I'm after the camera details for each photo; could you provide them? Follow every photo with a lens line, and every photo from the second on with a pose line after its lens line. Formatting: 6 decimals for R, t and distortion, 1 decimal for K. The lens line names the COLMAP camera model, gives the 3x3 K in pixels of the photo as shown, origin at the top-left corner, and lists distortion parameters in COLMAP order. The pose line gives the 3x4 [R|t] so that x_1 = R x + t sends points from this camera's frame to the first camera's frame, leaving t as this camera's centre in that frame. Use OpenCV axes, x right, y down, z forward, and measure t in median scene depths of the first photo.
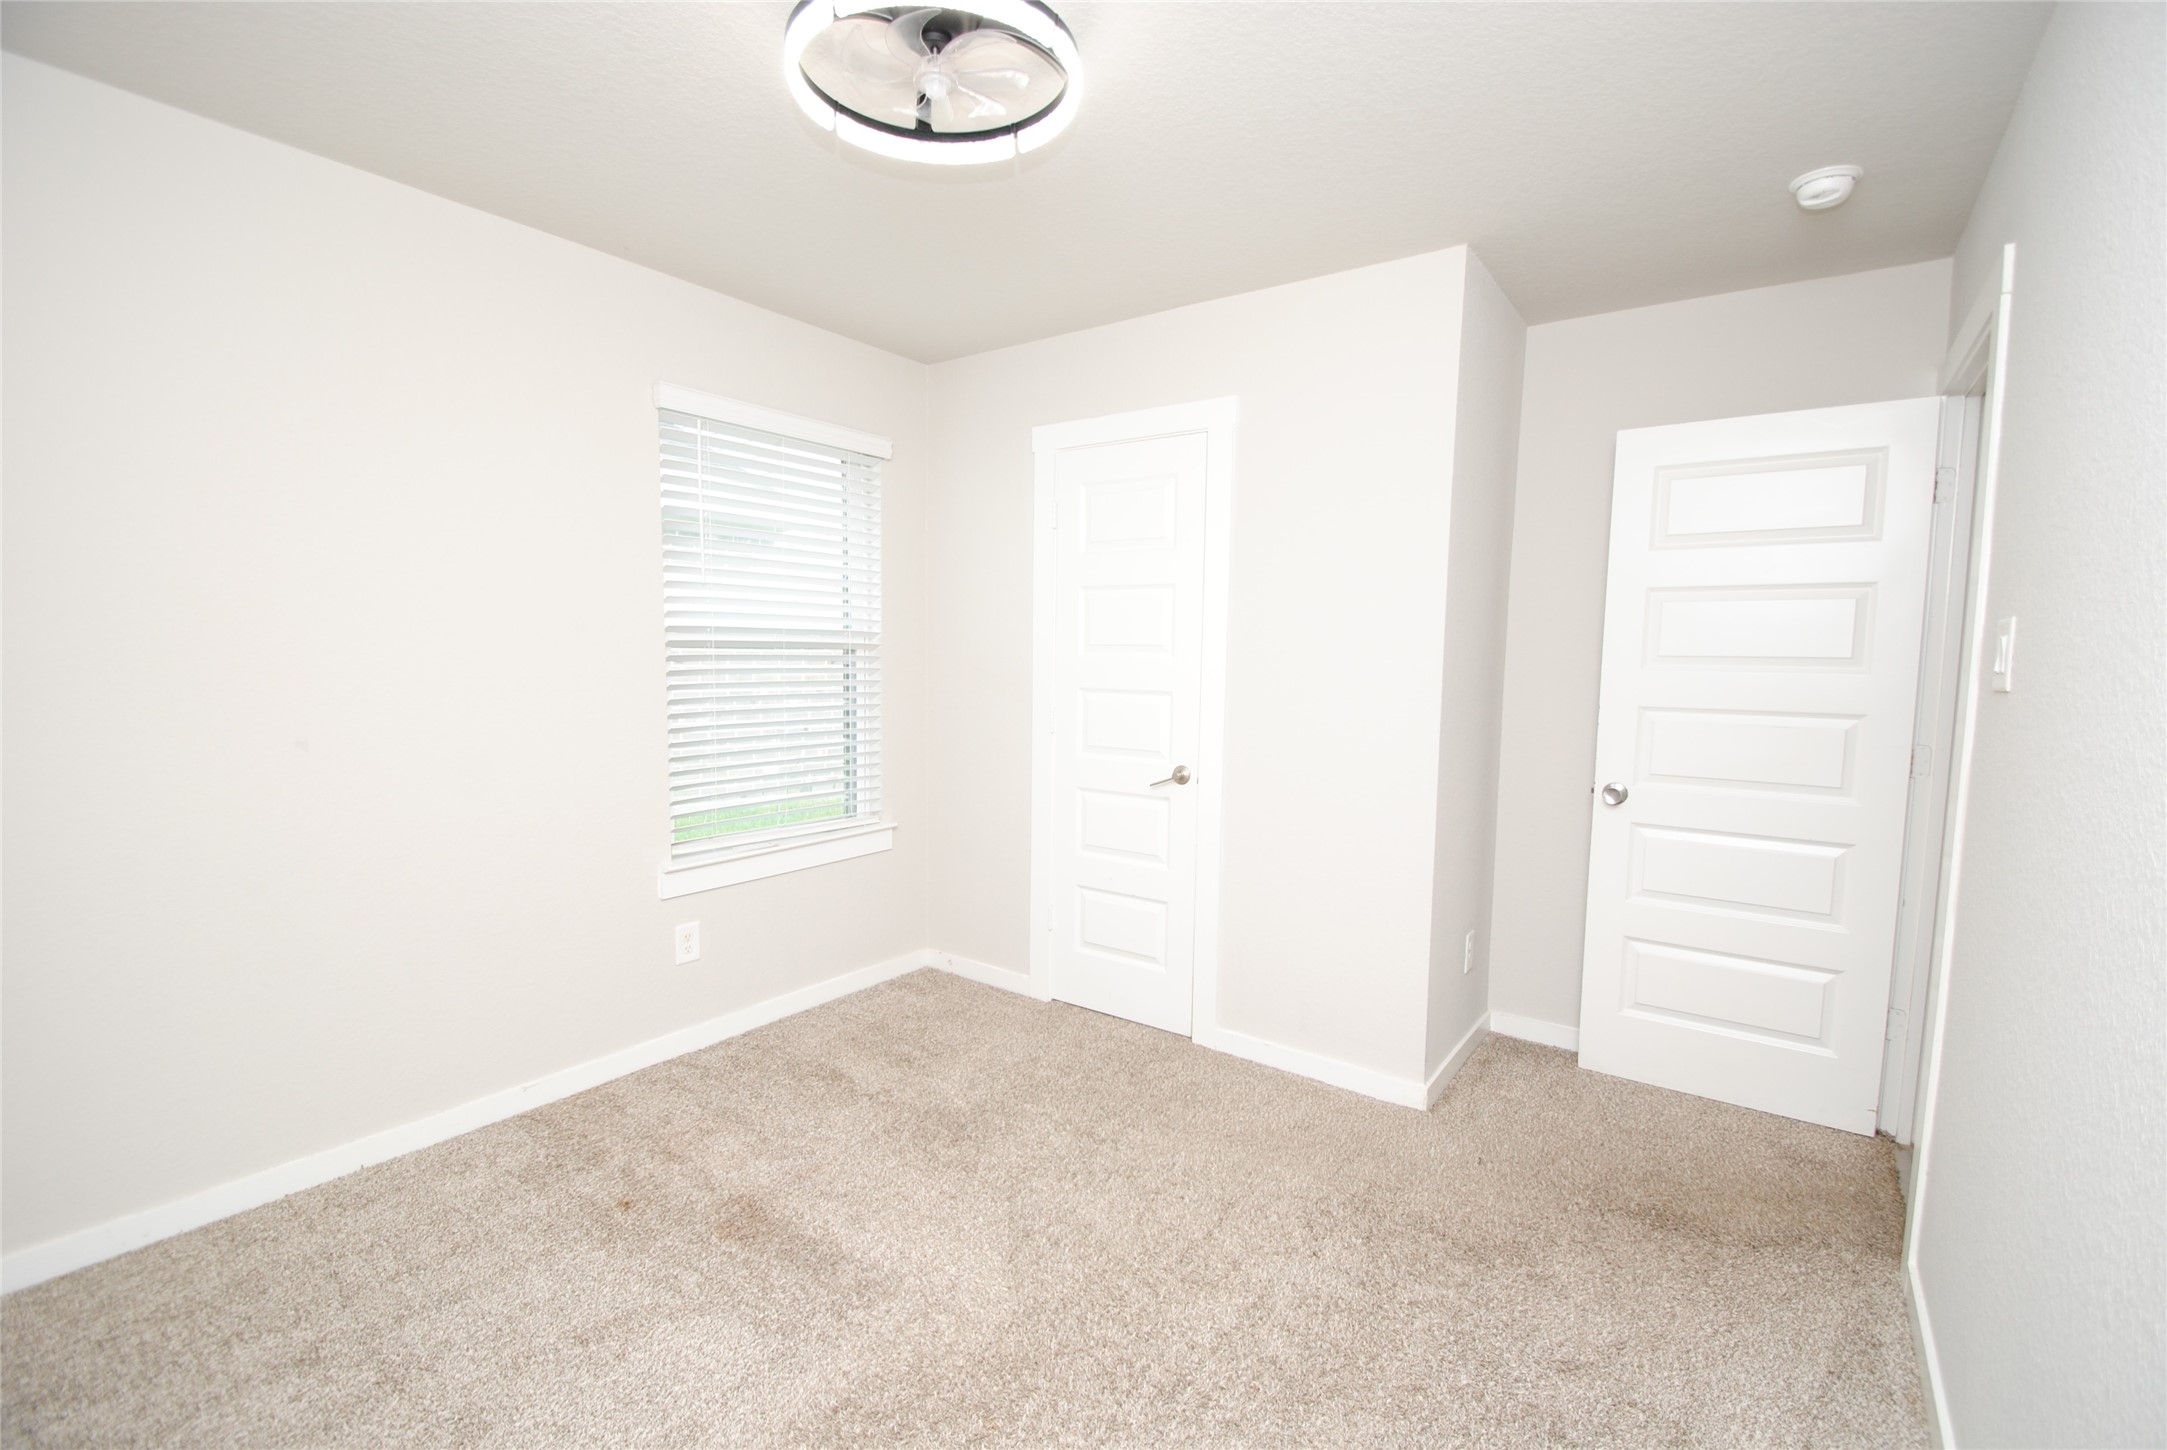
lens RADIAL K [[934.7, 0, 1077.2], [0, 934.7, 701.1], [0, 0, 1]] dist [0.000475, 0.000037]
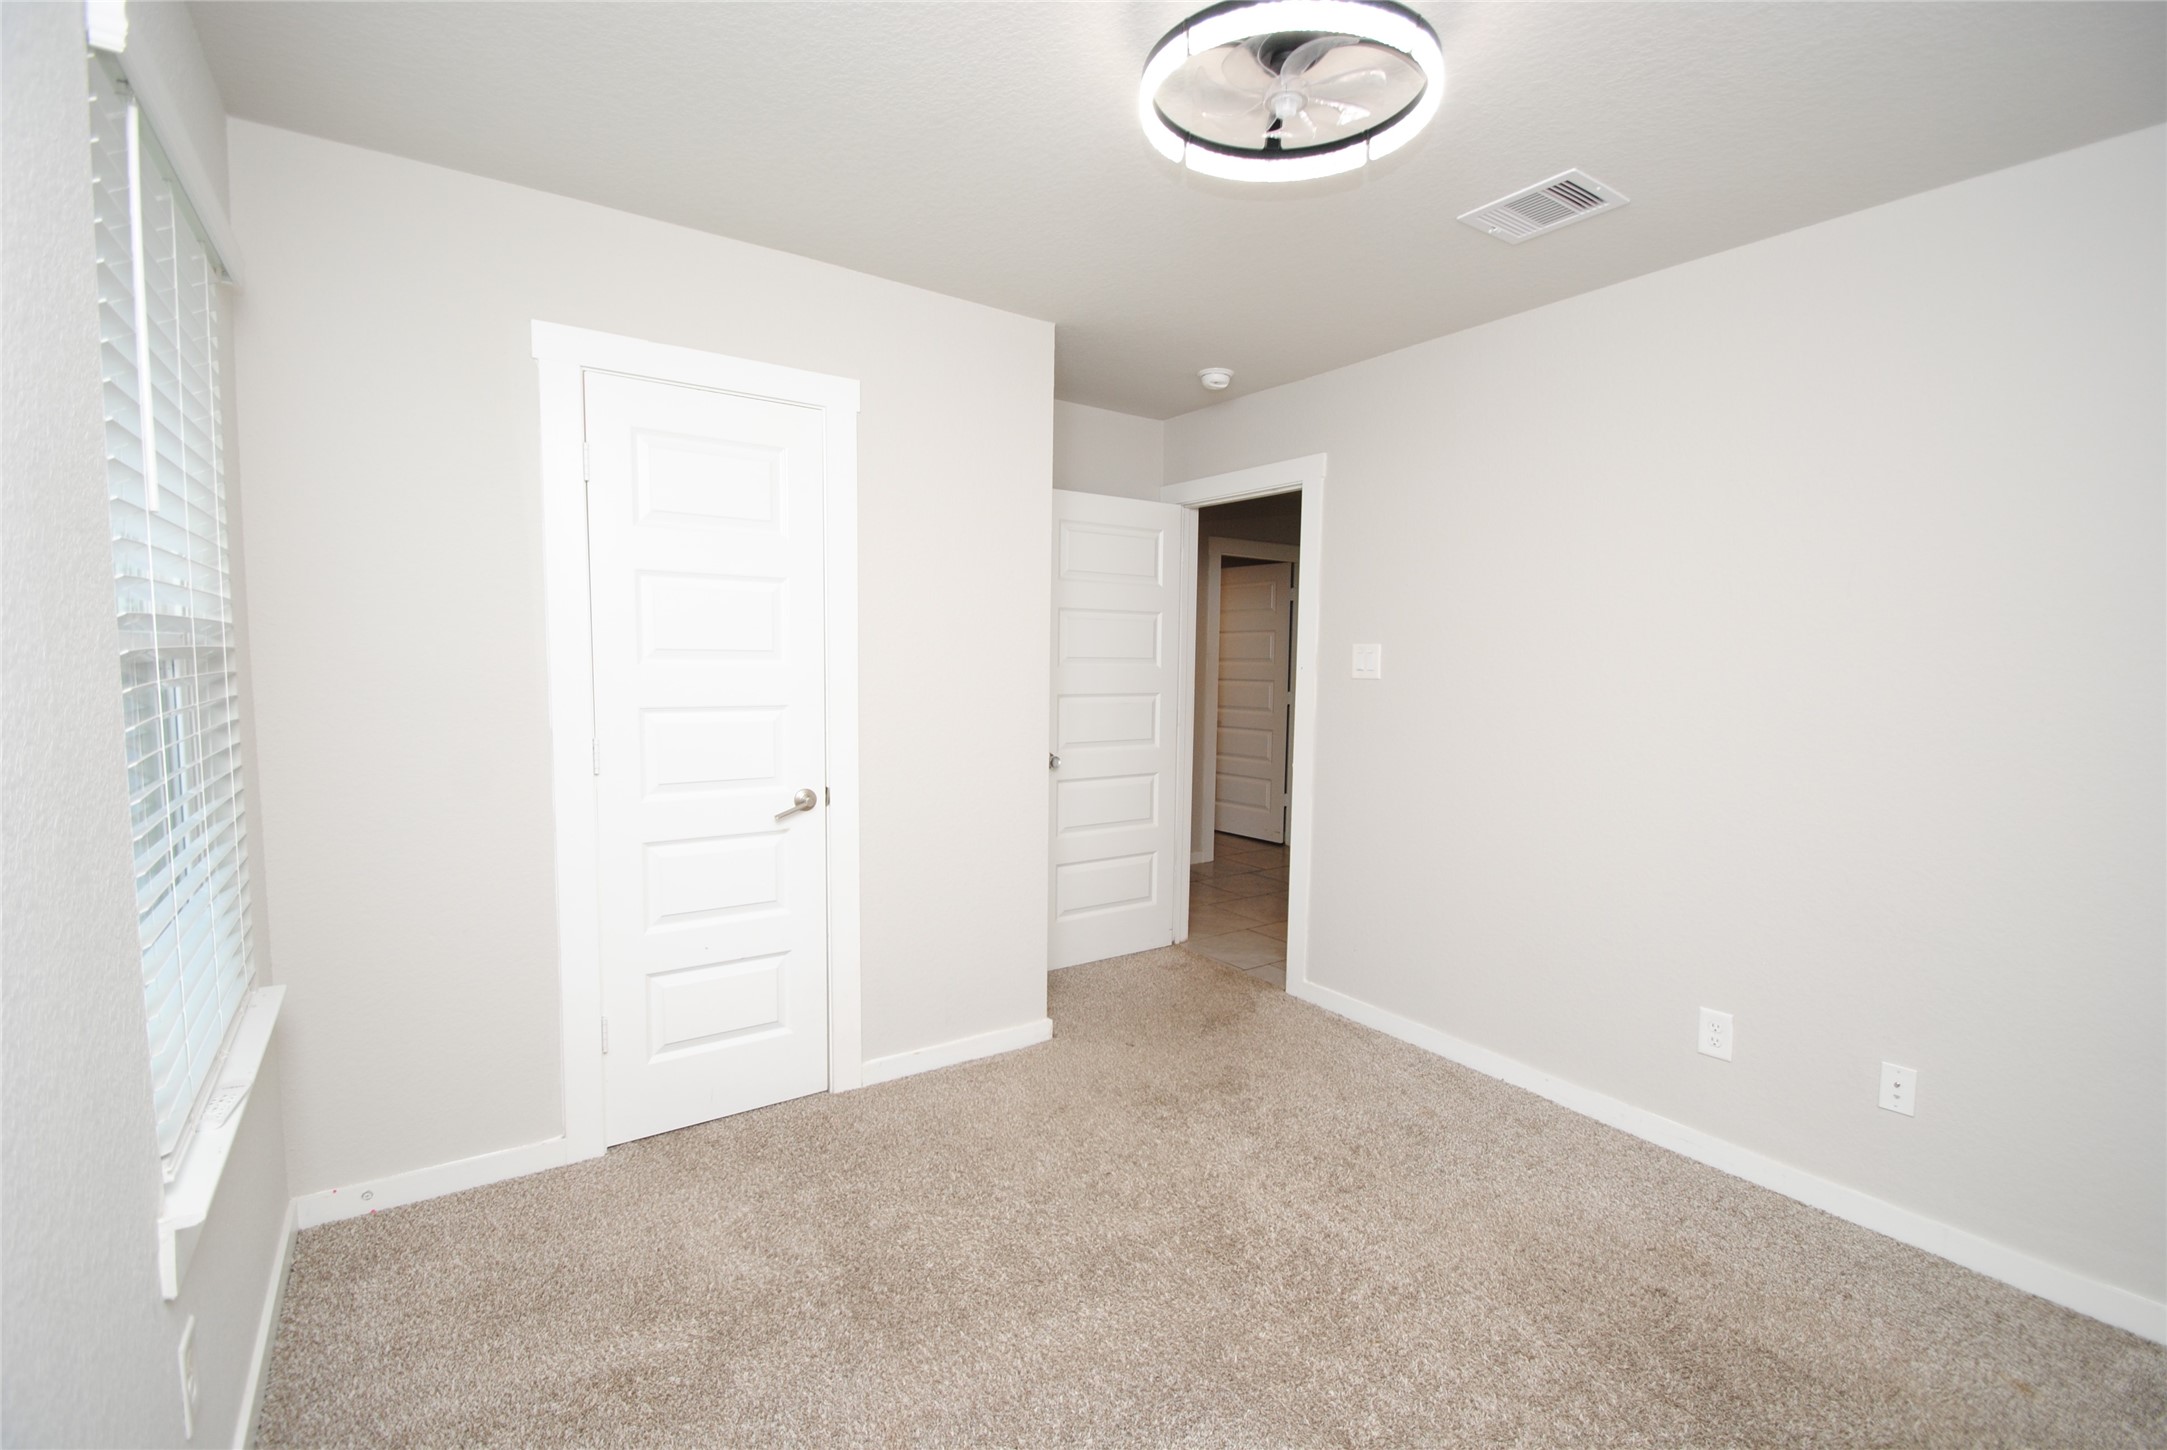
lens RADIAL K [[972.3, 0, 1083.5], [0, 972.3, 725.0], [0, 0, 1]] dist [-0.001598, -0.000326]
pose [[0.325459, -0.086456, 0.941595, -0.662292], [0.029987, 0.996254, 0.081110, -0.060241], [-0.945081, 0.001838, 0.326832, 0.468075]]
